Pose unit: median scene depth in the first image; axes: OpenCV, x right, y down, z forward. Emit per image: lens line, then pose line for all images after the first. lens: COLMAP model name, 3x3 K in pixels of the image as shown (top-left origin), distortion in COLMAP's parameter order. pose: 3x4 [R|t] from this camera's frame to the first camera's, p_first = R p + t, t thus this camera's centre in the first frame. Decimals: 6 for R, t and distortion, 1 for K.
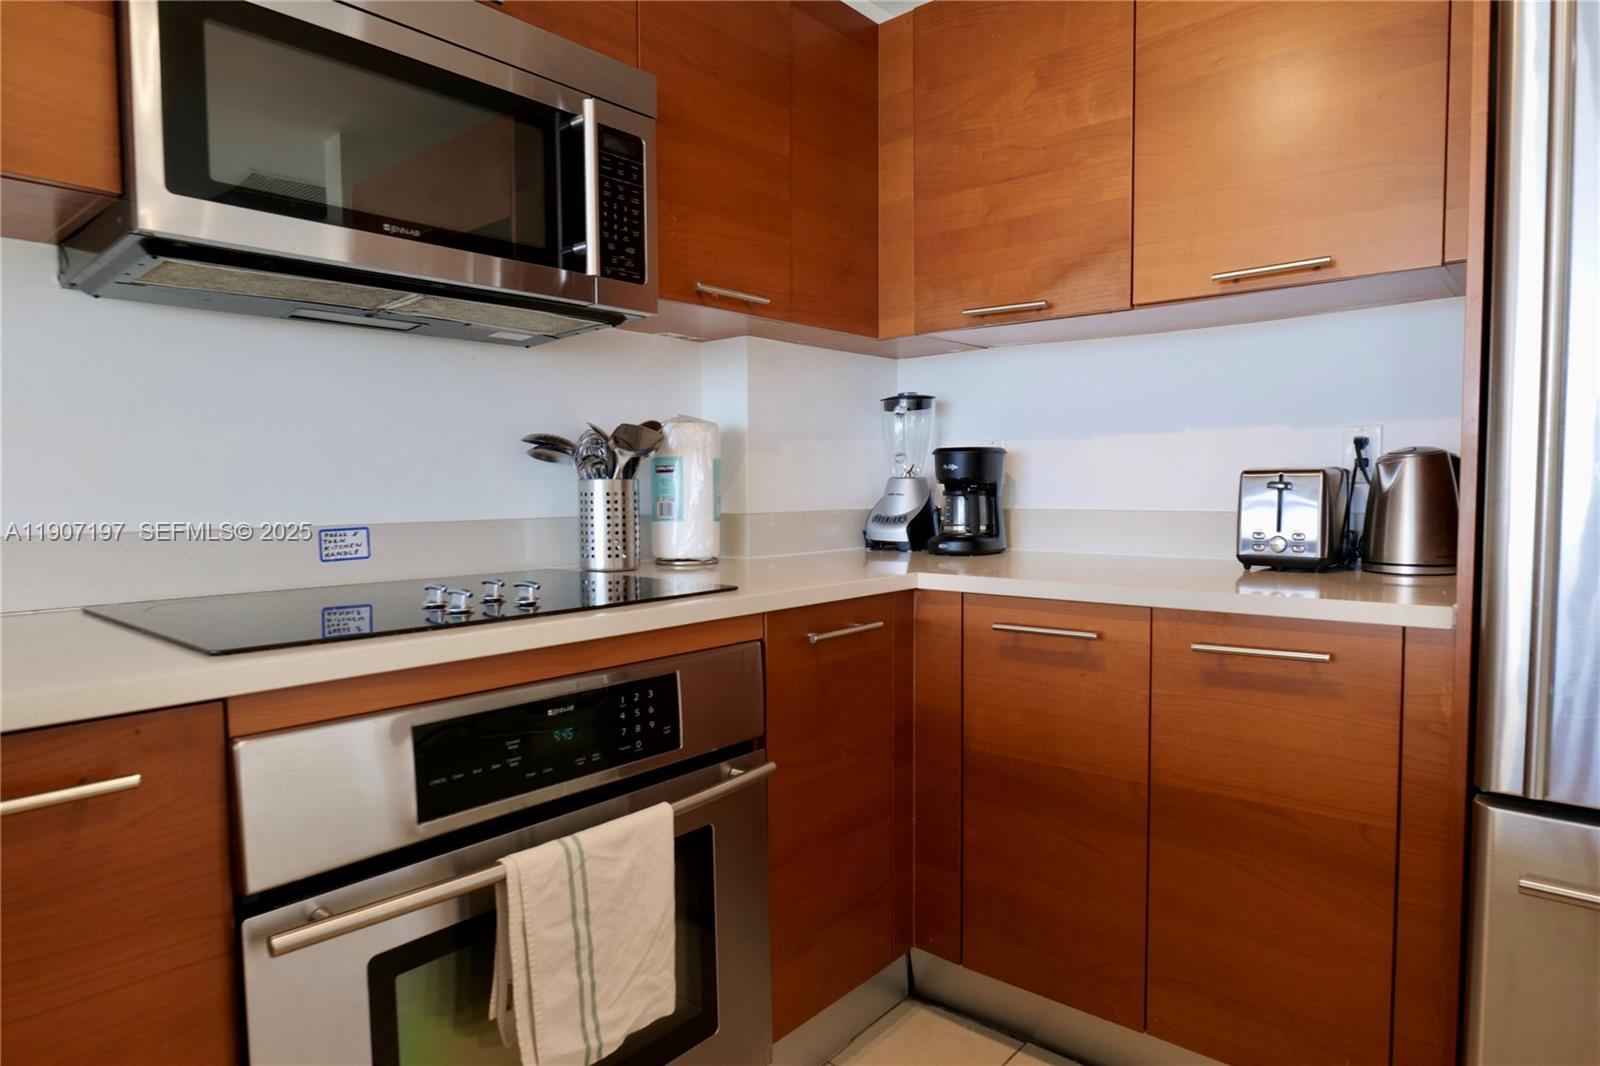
lens RADIAL K [[940.3, 0, 804.4], [0, 940.3, 535.9], [0, 0, 1]] dist [-0.024194, 0.013608]
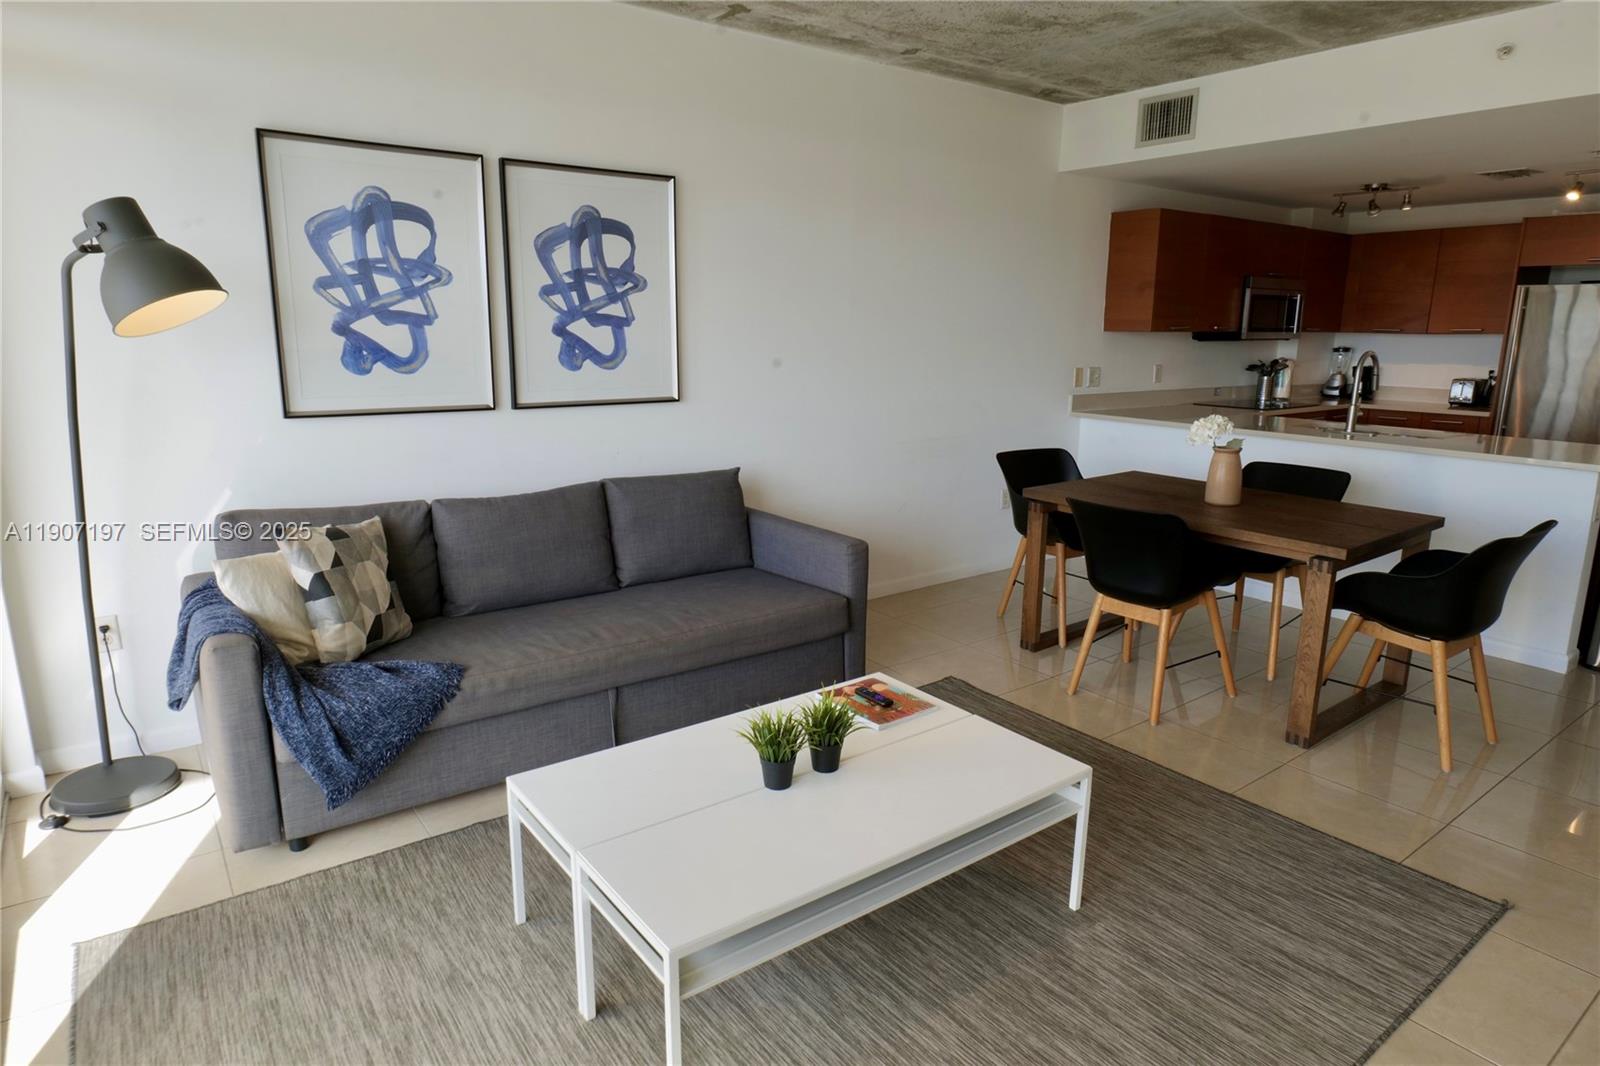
lens RADIAL K [[940.3, 0, 800.1], [0, 940.3, 533.9], [0, 0, 1]] dist [-0.024194, 0.013608]
pose [[0.974574, 0.061892, -0.215350, -1.259911], [-0.026385, 0.986107, 0.164003, -0.001249], [0.222509, -0.154151, 0.962667, -3.321235]]
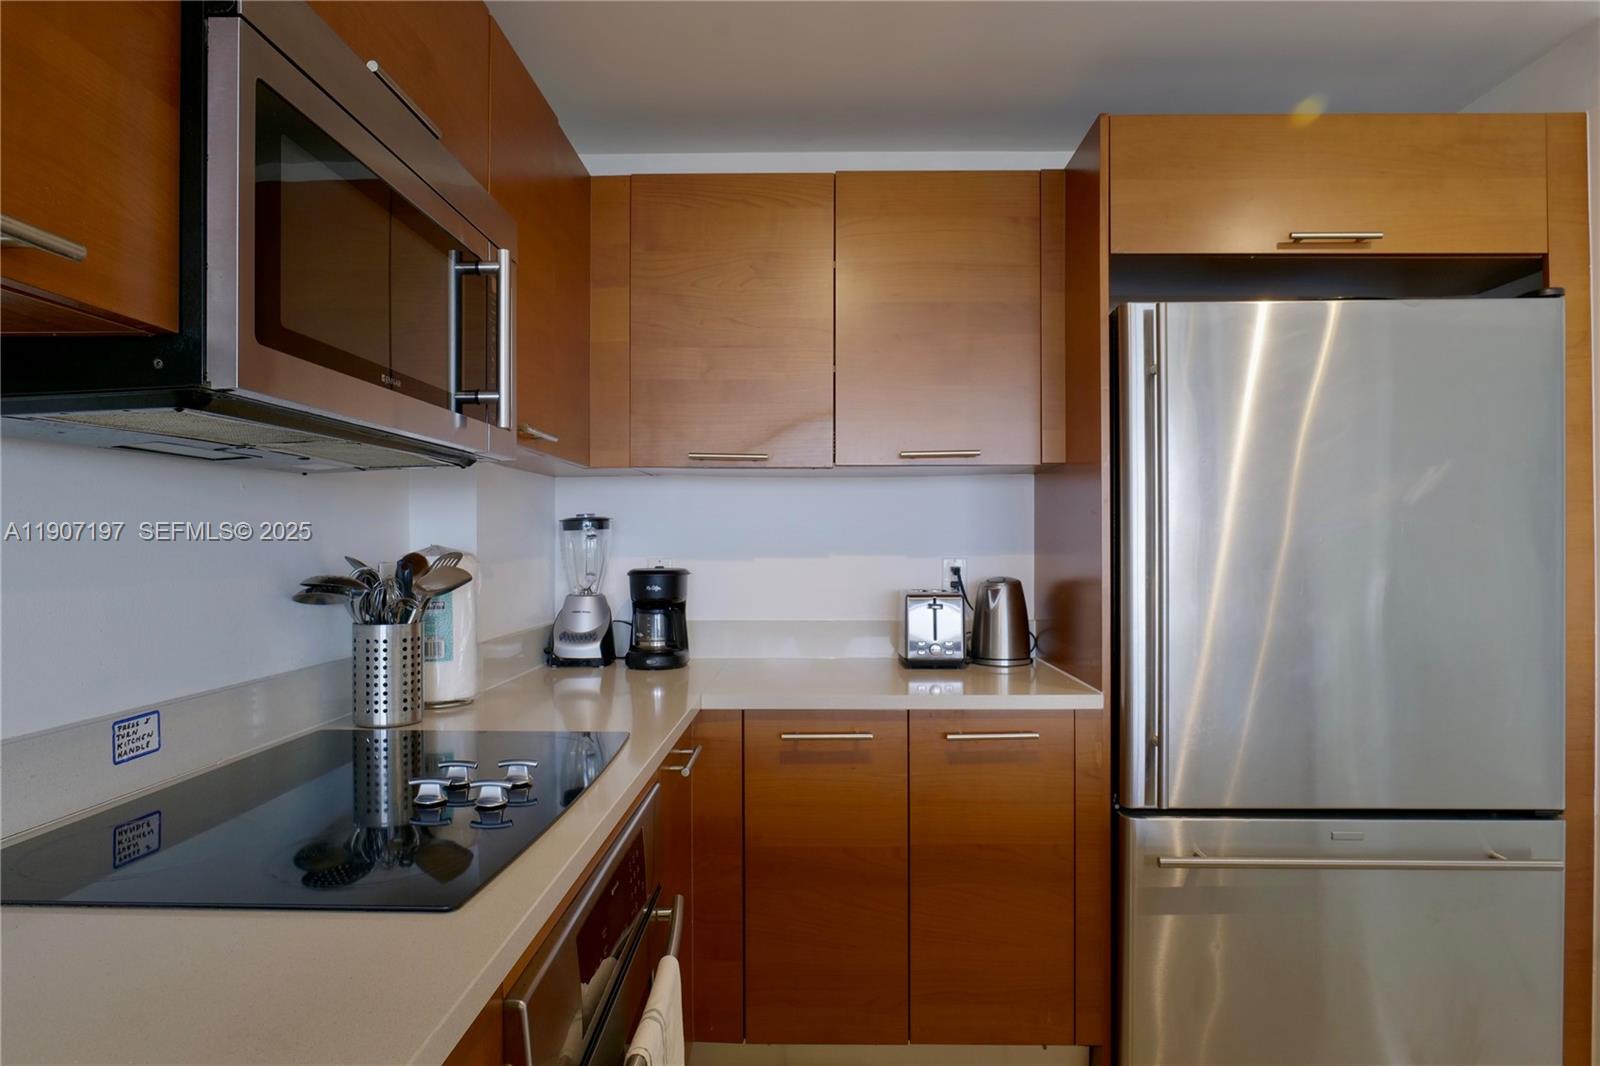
lens RADIAL K [[940.3, 0, 796.8], [0, 940.3, 542.6], [0, 0, 1]] dist [-0.024194, 0.013608]
pose [[0.775013, 0.004661, 0.631929, -0.501877], [0.032150, 0.998387, -0.046794, -0.087031], [-0.631127, 0.056583, 0.773613, 0.058458]]
